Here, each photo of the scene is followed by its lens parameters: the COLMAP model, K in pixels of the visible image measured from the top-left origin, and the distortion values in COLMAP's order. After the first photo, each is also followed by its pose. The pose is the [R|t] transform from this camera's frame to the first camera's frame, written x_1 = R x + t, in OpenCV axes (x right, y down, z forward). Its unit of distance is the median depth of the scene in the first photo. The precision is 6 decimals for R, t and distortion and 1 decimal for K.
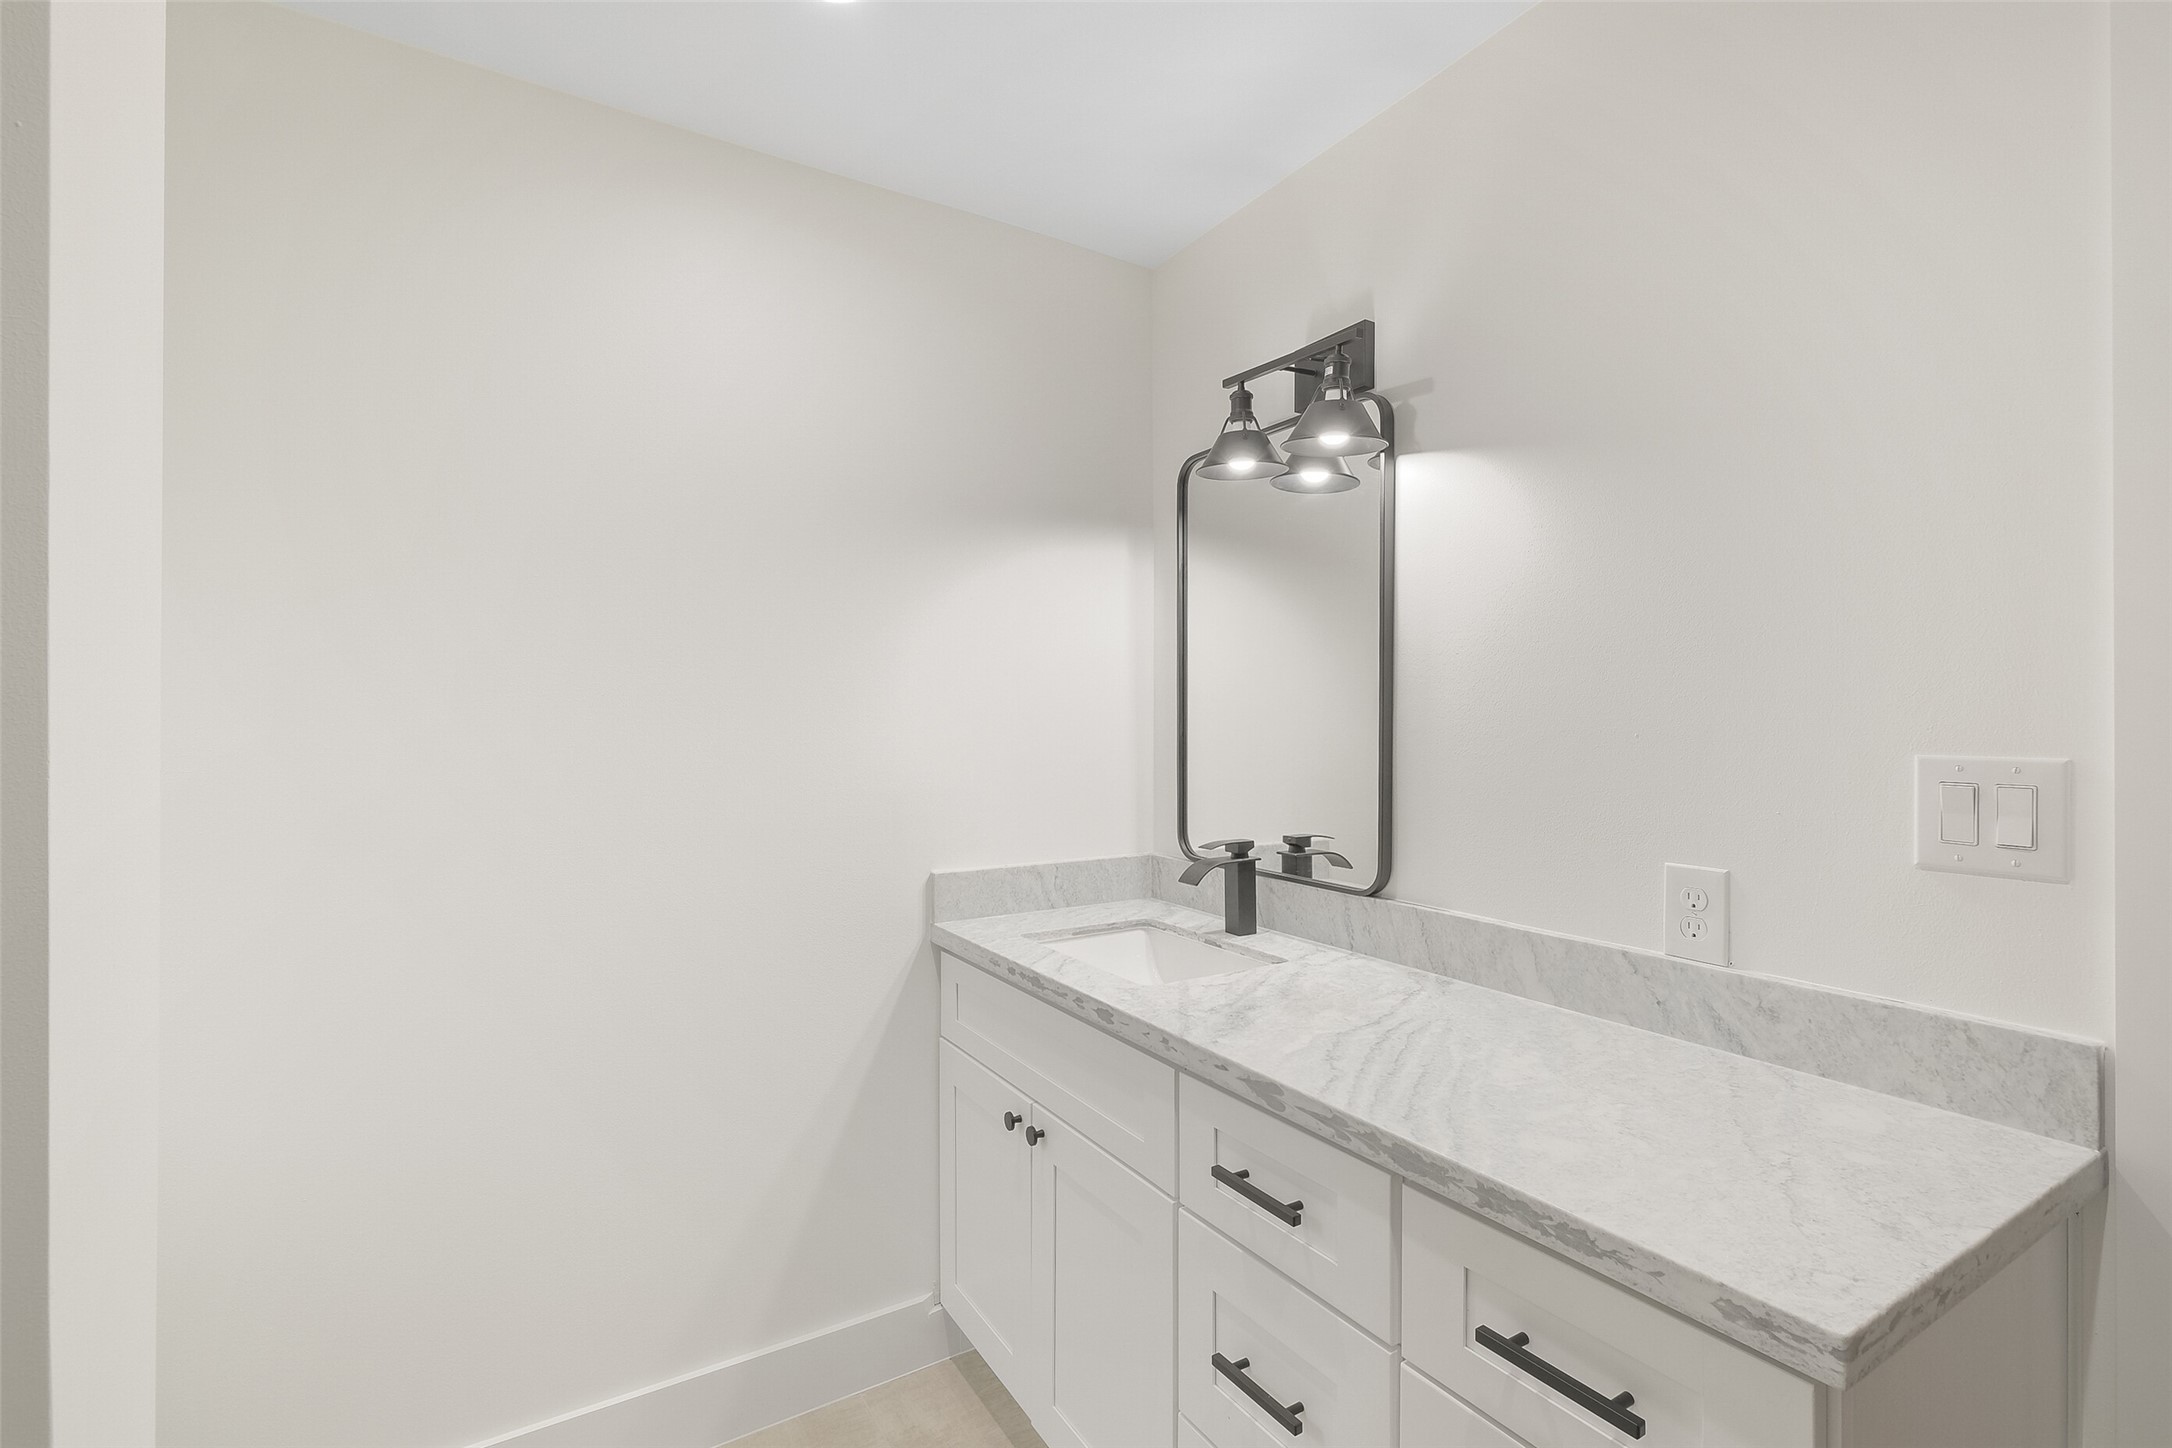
lens RADIAL K [[968.2, 0, 1097.1], [0, 968.2, 720.1], [0, 0, 1]] dist [0.001065, -0.000812]
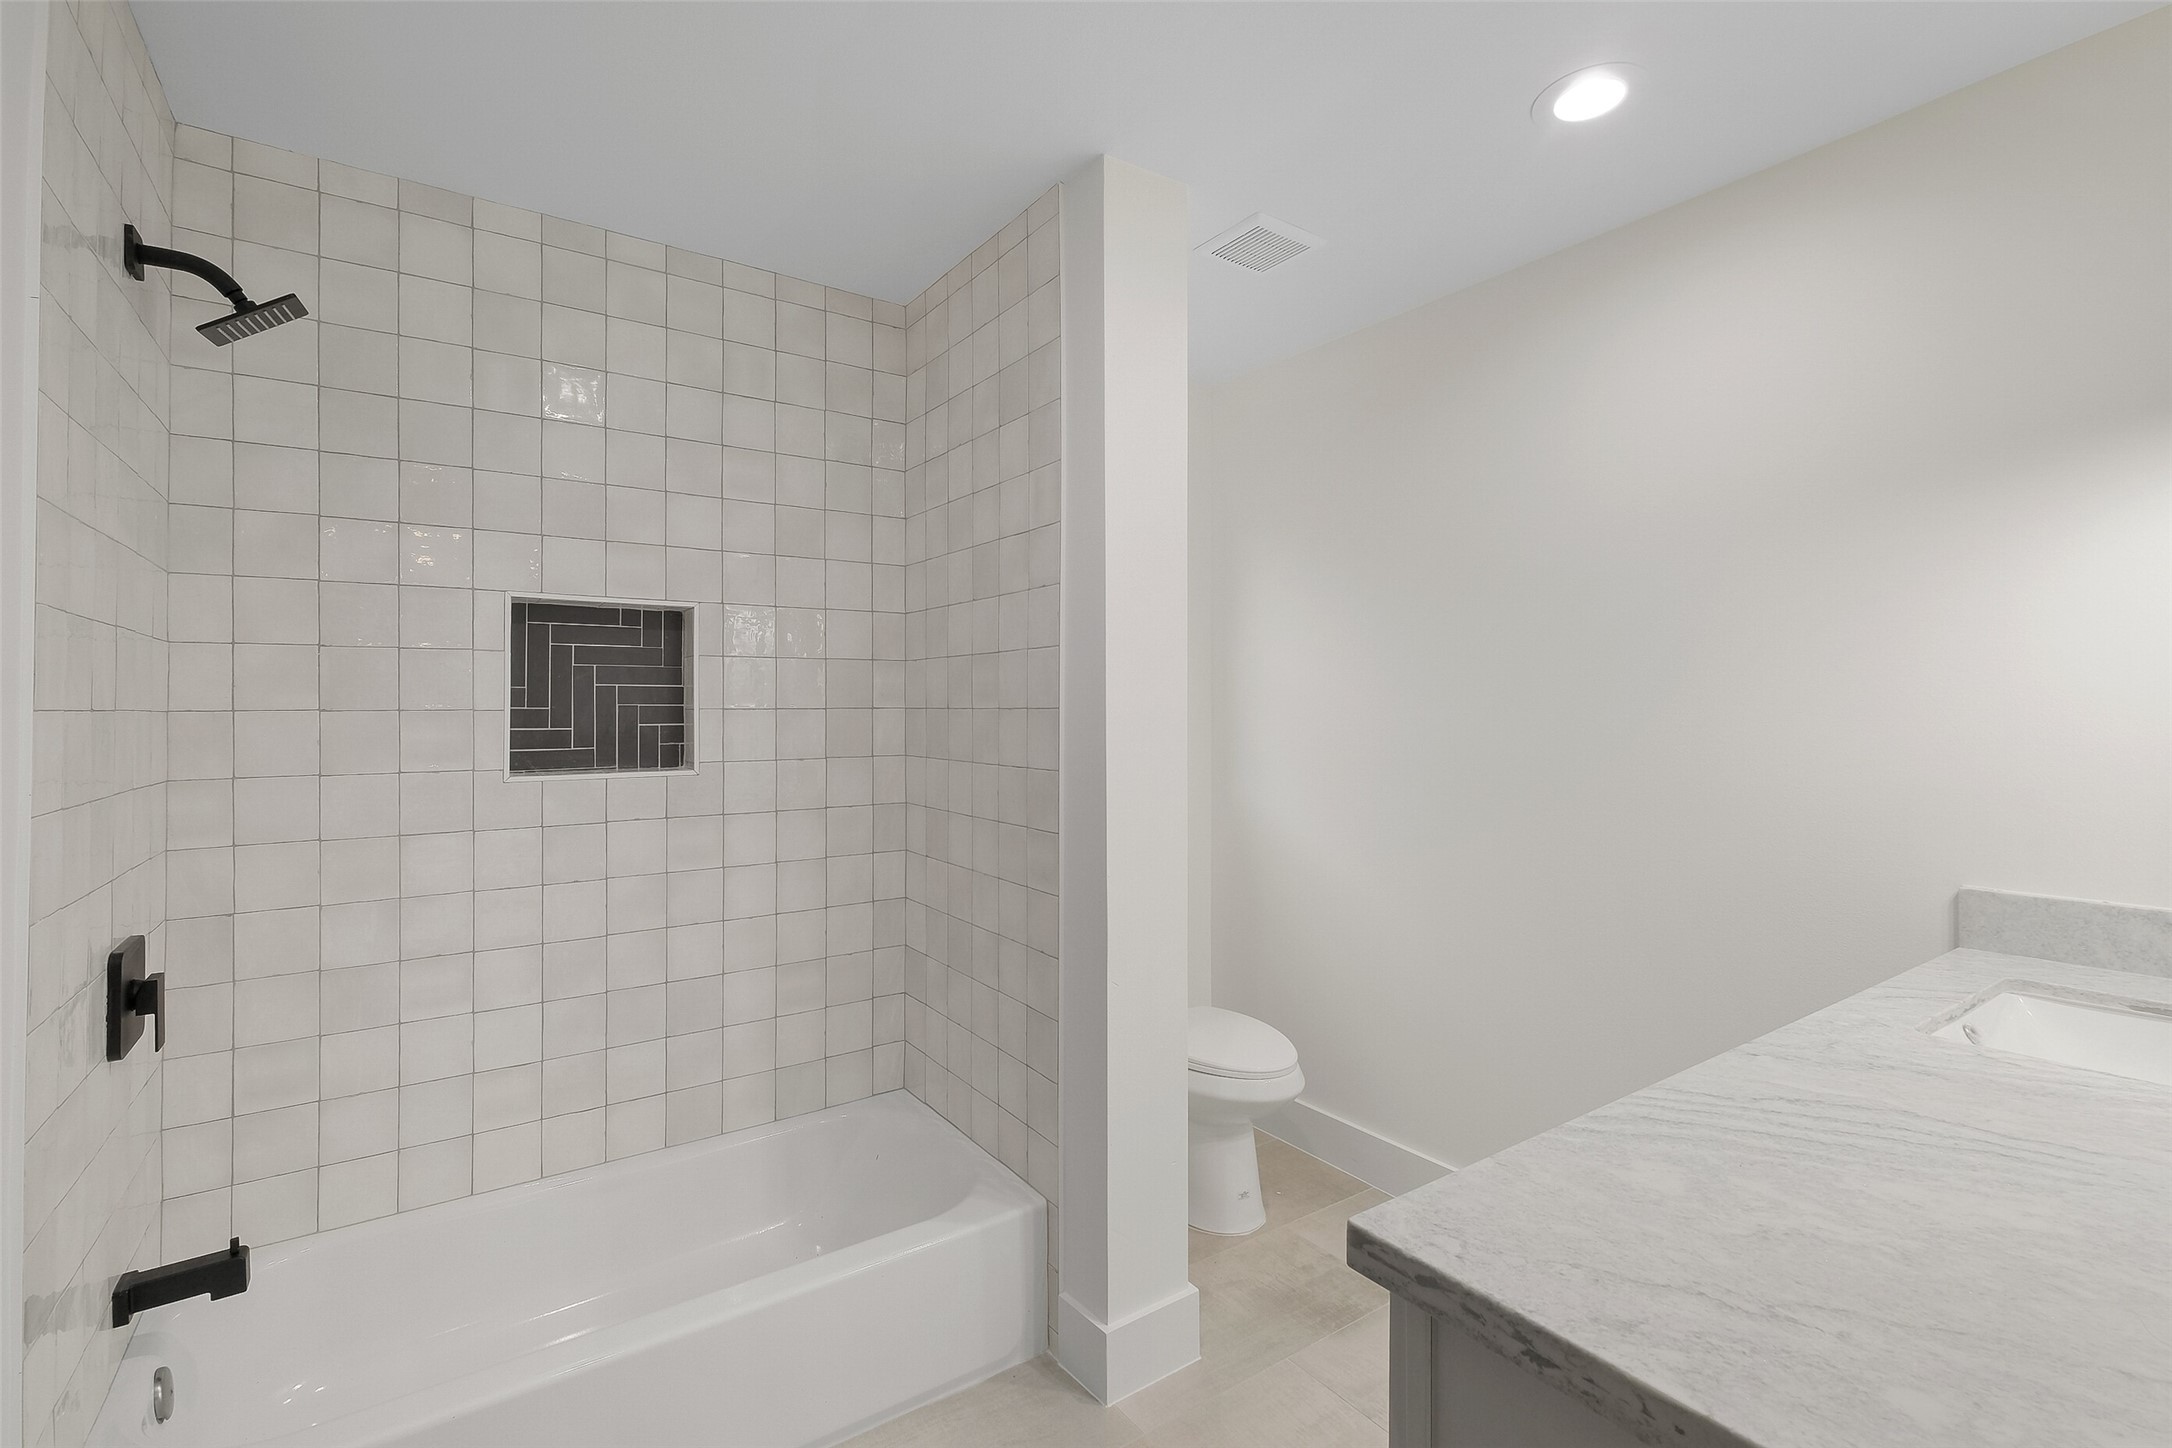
lens RADIAL K [[968.2, 0, 1087.0], [0, 968.2, 715.2], [0, 0, 1]] dist [0.001065, -0.000812]
pose [[0.056574, 0.002585, -0.998395, 0.989945], [0.004116, 0.999988, 0.002823, 0.004615], [0.998390, -0.004269, 0.056563, 0.312343]]
